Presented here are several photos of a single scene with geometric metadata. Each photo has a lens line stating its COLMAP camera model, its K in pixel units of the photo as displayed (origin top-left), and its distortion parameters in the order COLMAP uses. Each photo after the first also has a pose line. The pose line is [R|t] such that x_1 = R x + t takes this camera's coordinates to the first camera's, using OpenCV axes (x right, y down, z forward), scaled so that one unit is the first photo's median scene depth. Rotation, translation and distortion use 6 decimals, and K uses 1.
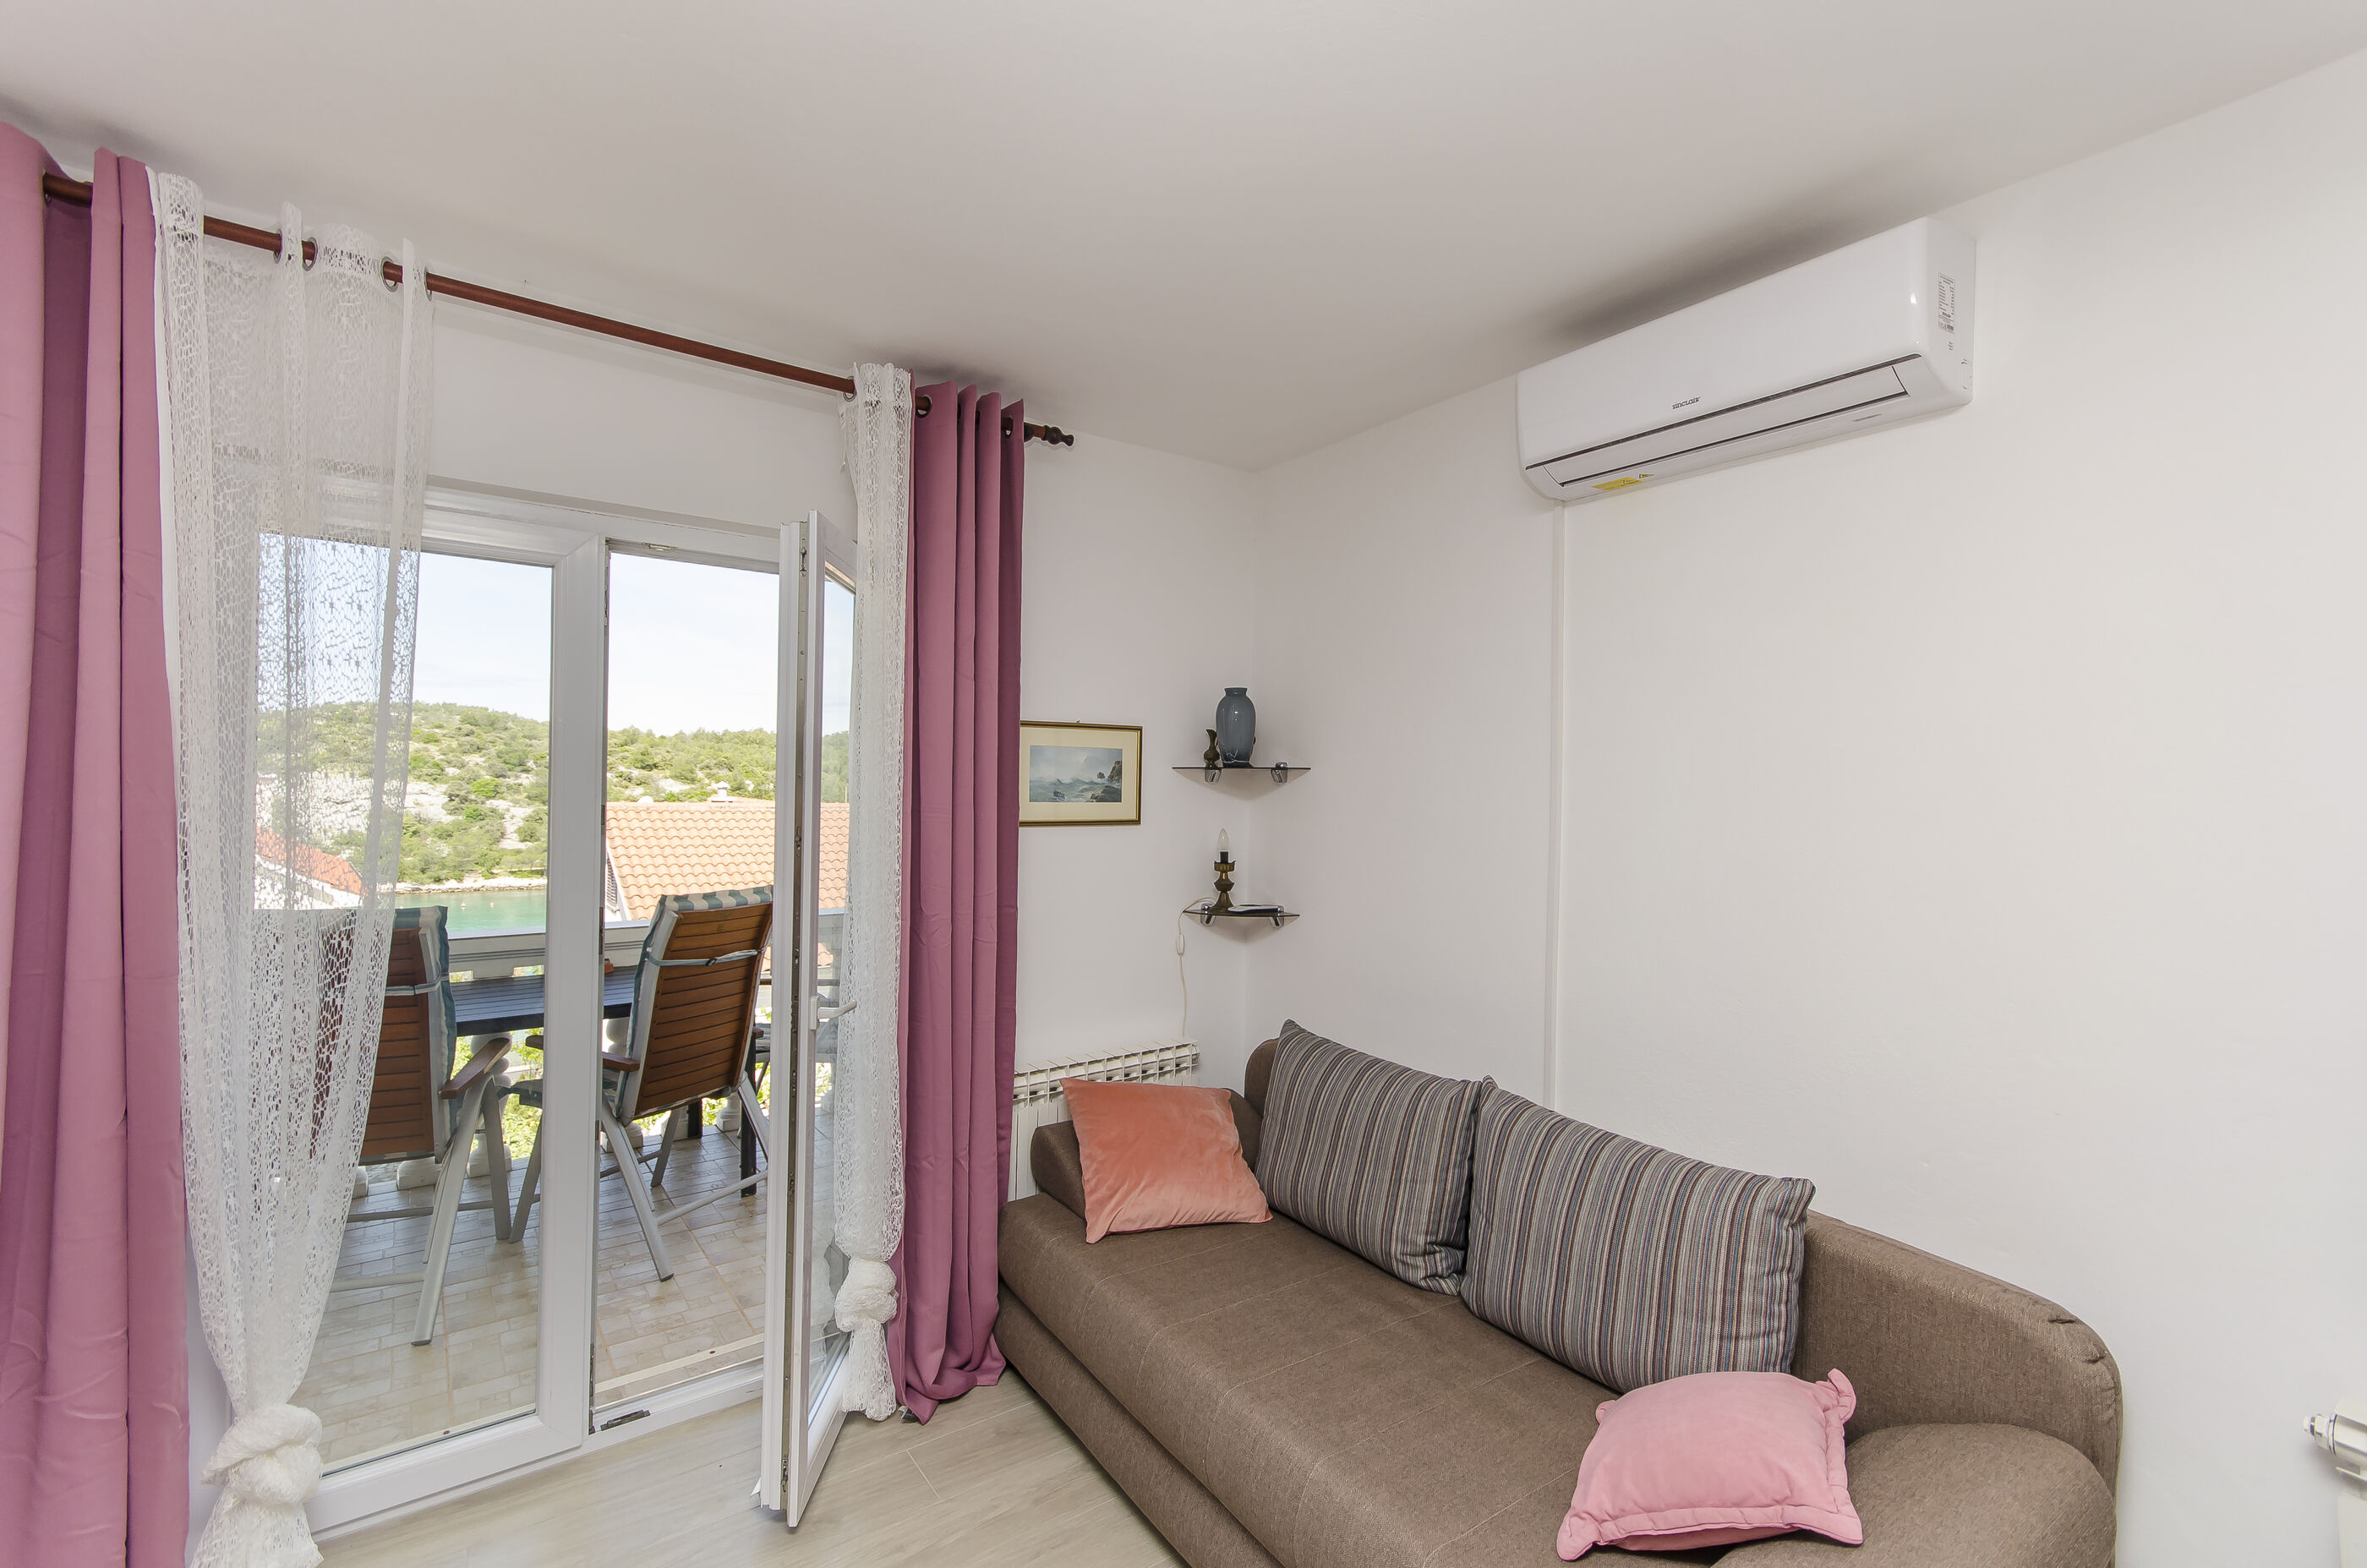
lens RADIAL K [[1048.5, 0, 1207.5], [0, 1048.5, 768.9], [0, 0, 1]] dist [0.005085, 0.001781]
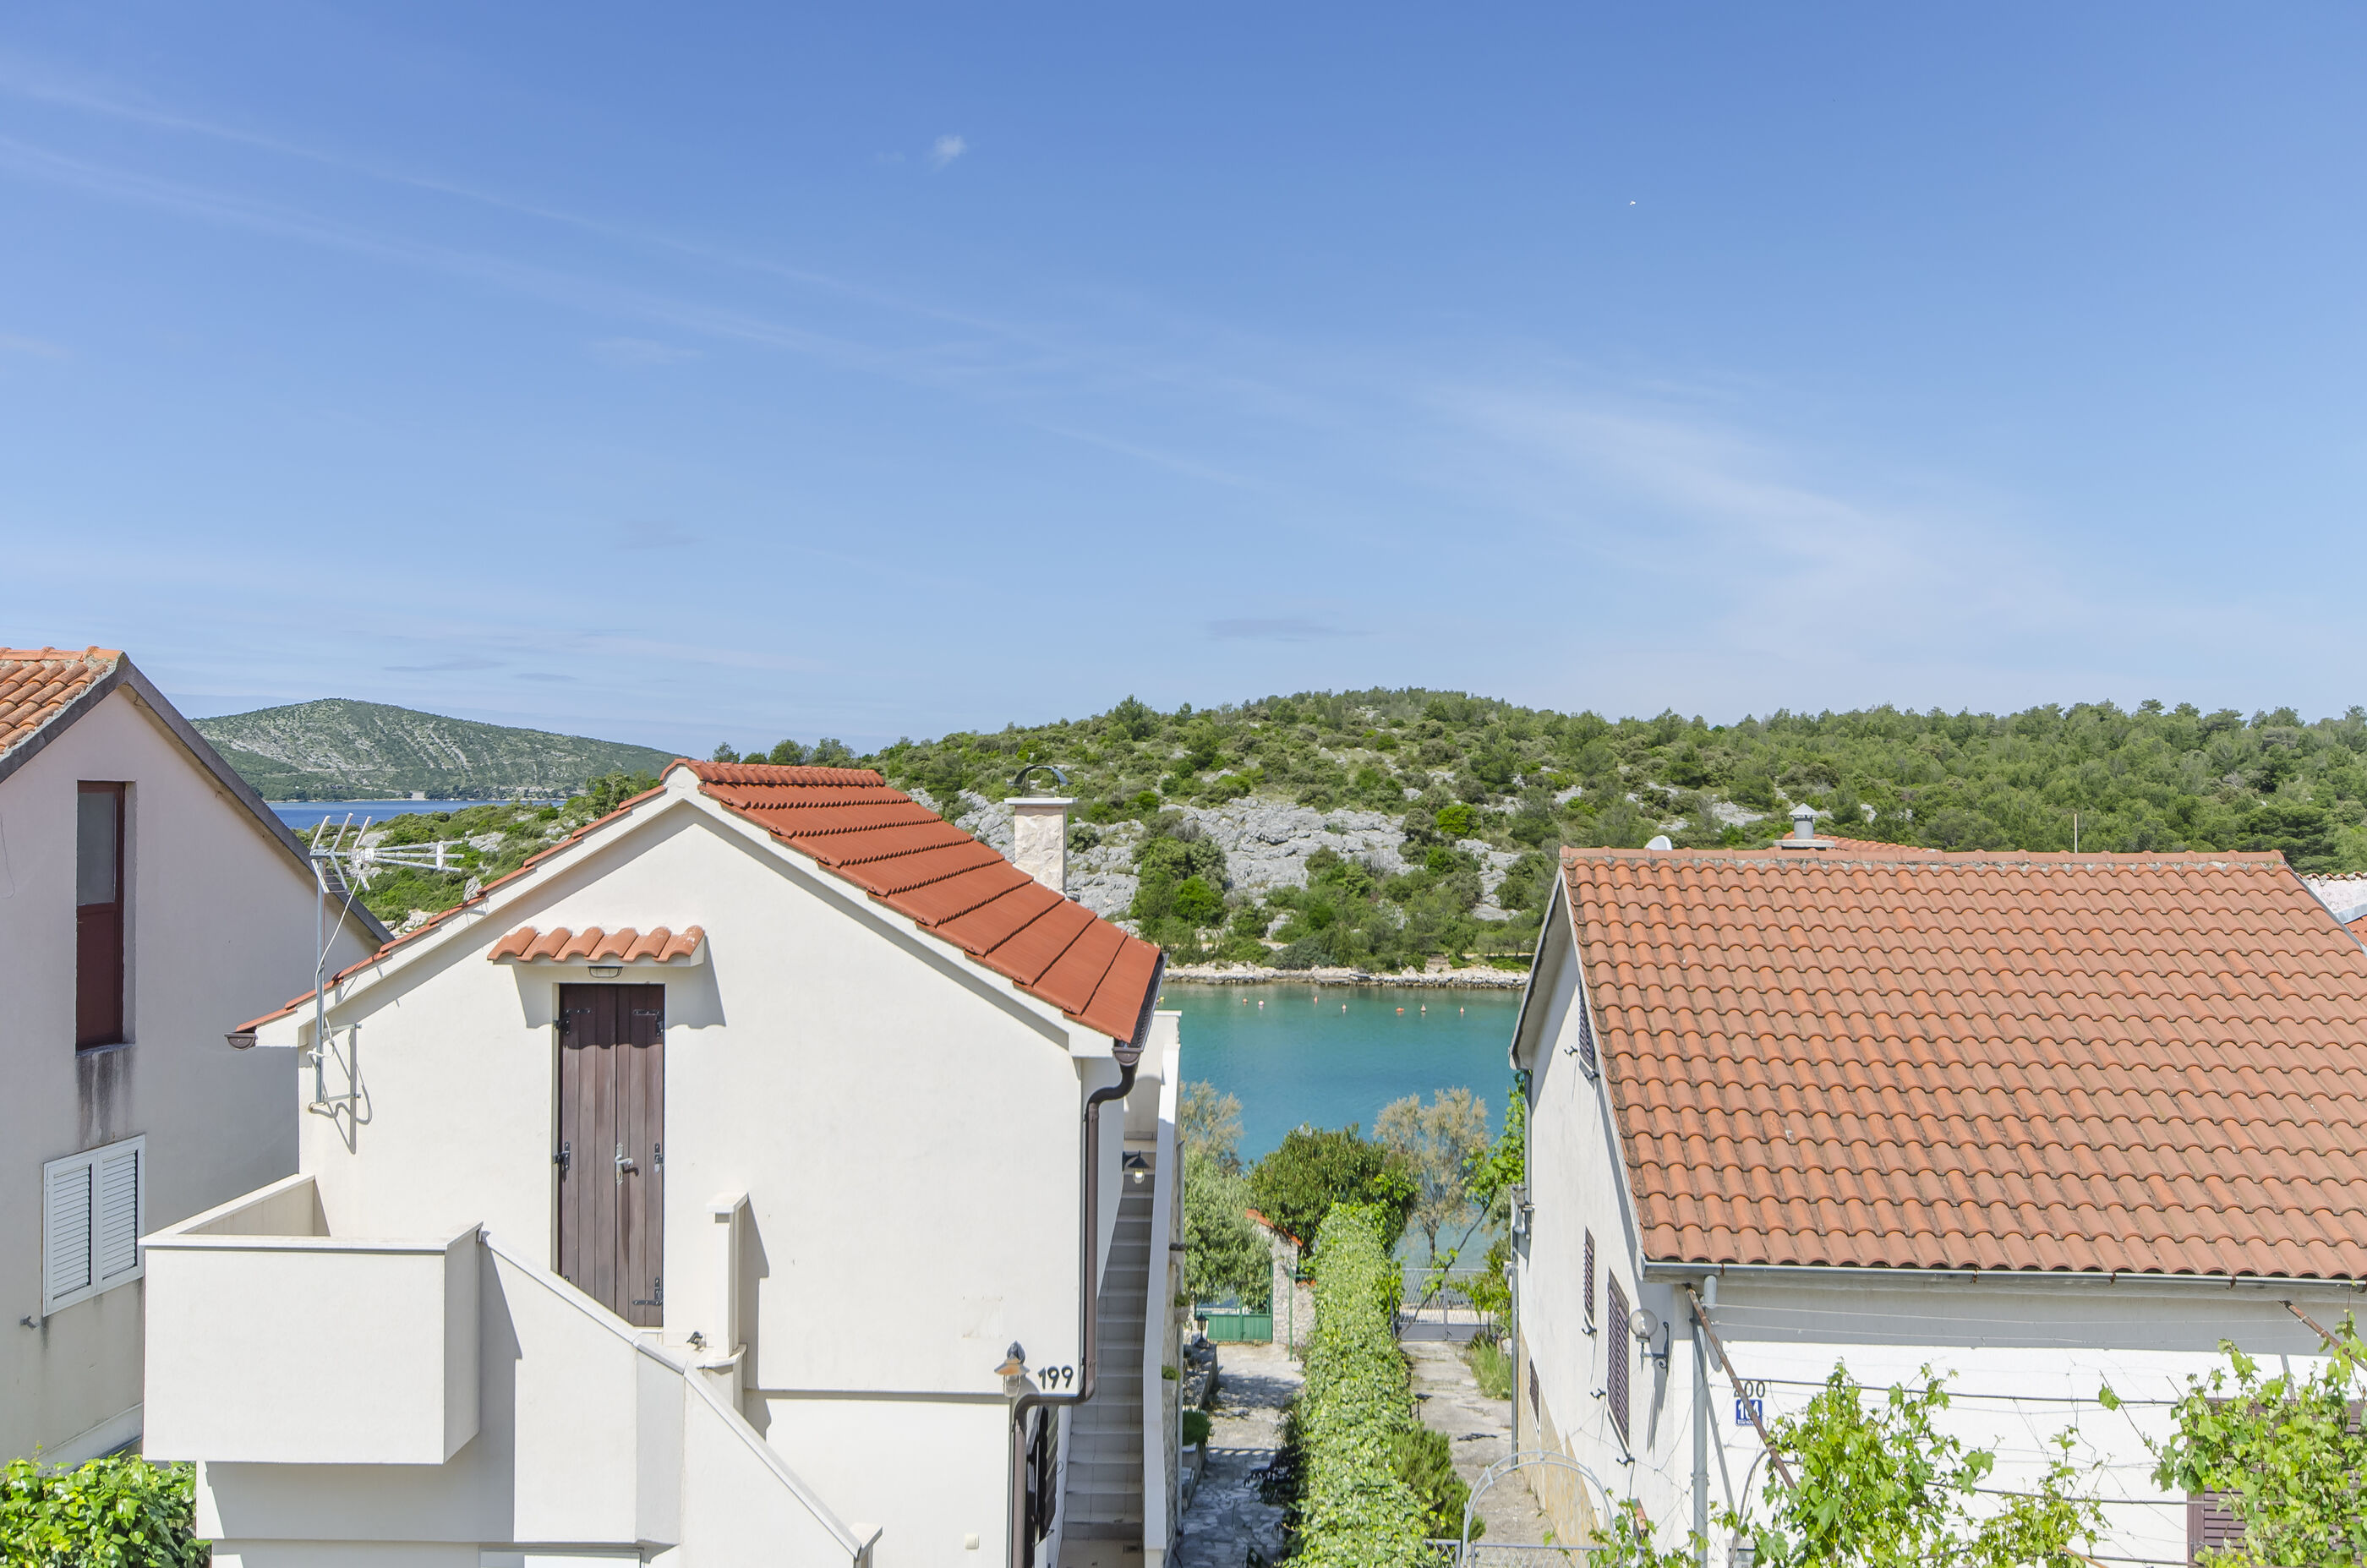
lens RADIAL K [[1985.6, 0, 1174.3], [0, 1985.6, 782.1], [0, 0, 1]] dist [0.005403, 0.006076]
pose [[0.733205, -0.017186, -0.679790, -0.605093], [0.017585, 0.999825, -0.006311, 0.023154], [0.679780, -0.007327, 0.733379, 1.457780]]
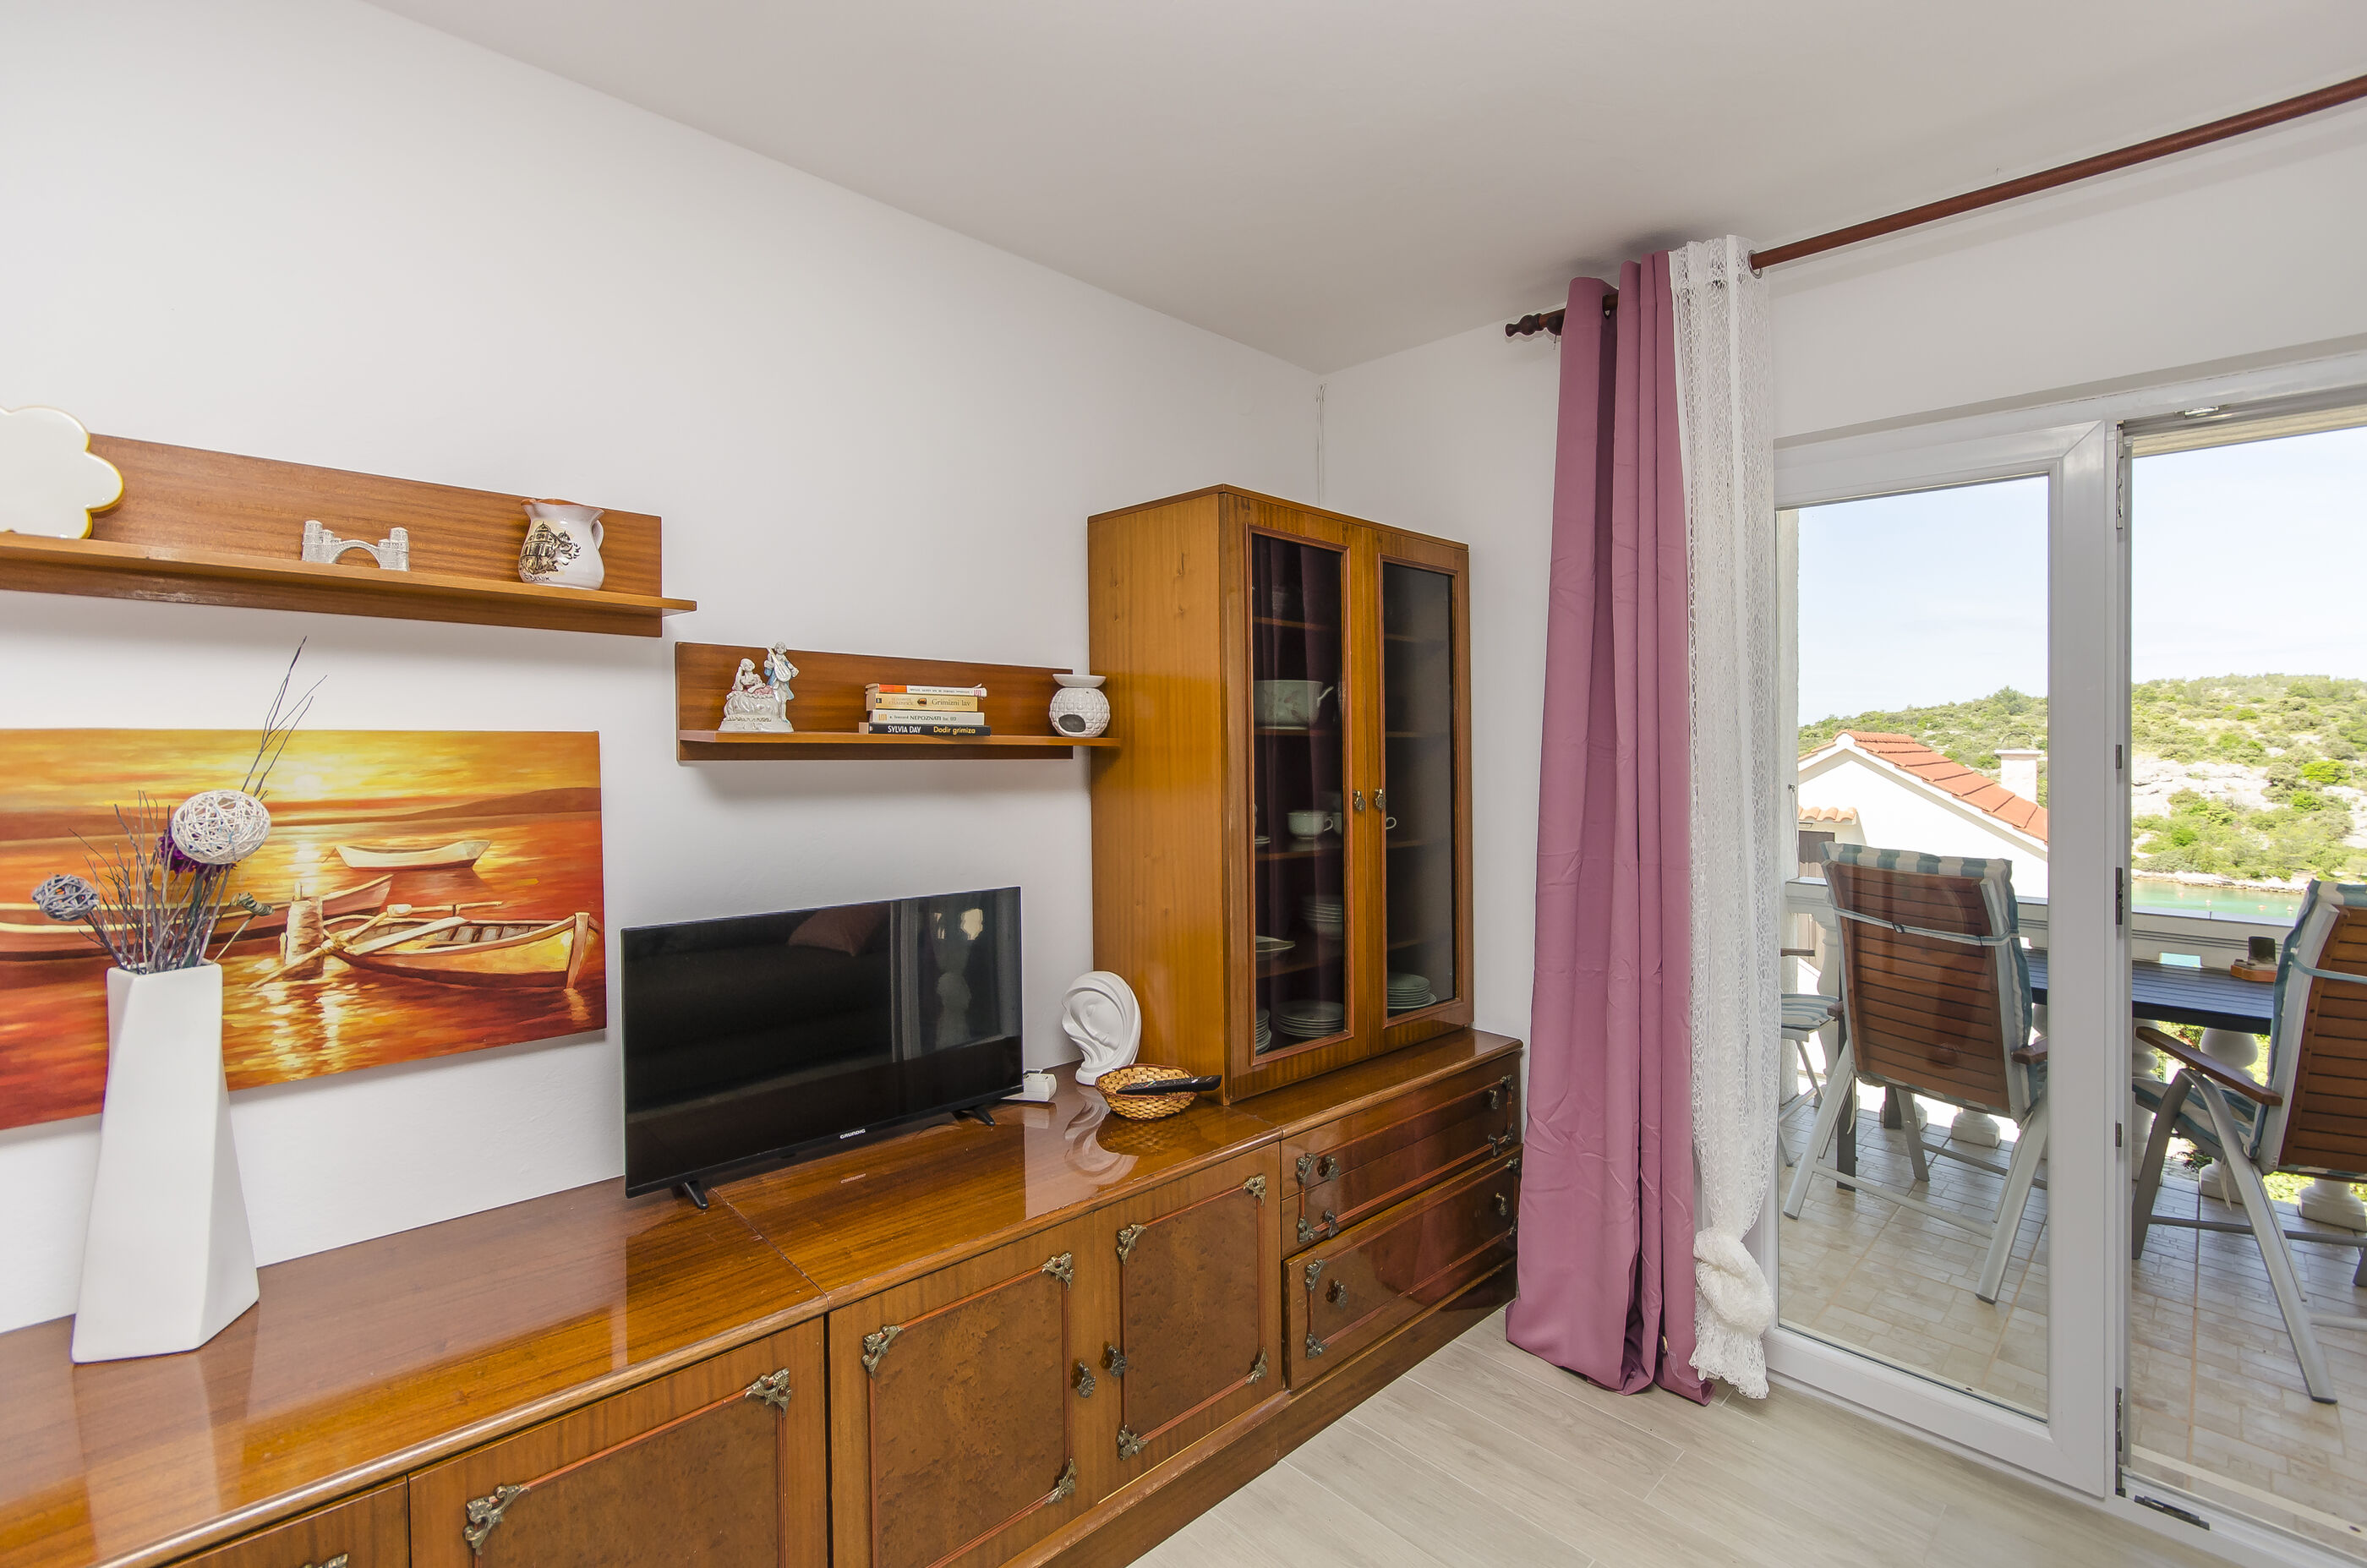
lens RADIAL K [[1048.5, 0, 1199.8], [0, 1048.5, 738.4], [0, 0, 1]] dist [0.005085, 0.001781]
pose [[0.150973, -0.016108, -0.988407, 0.108627], [0.004759, 0.999867, -0.015568, 0.028277], [0.988526, -0.002354, 0.151029, 0.111120]]
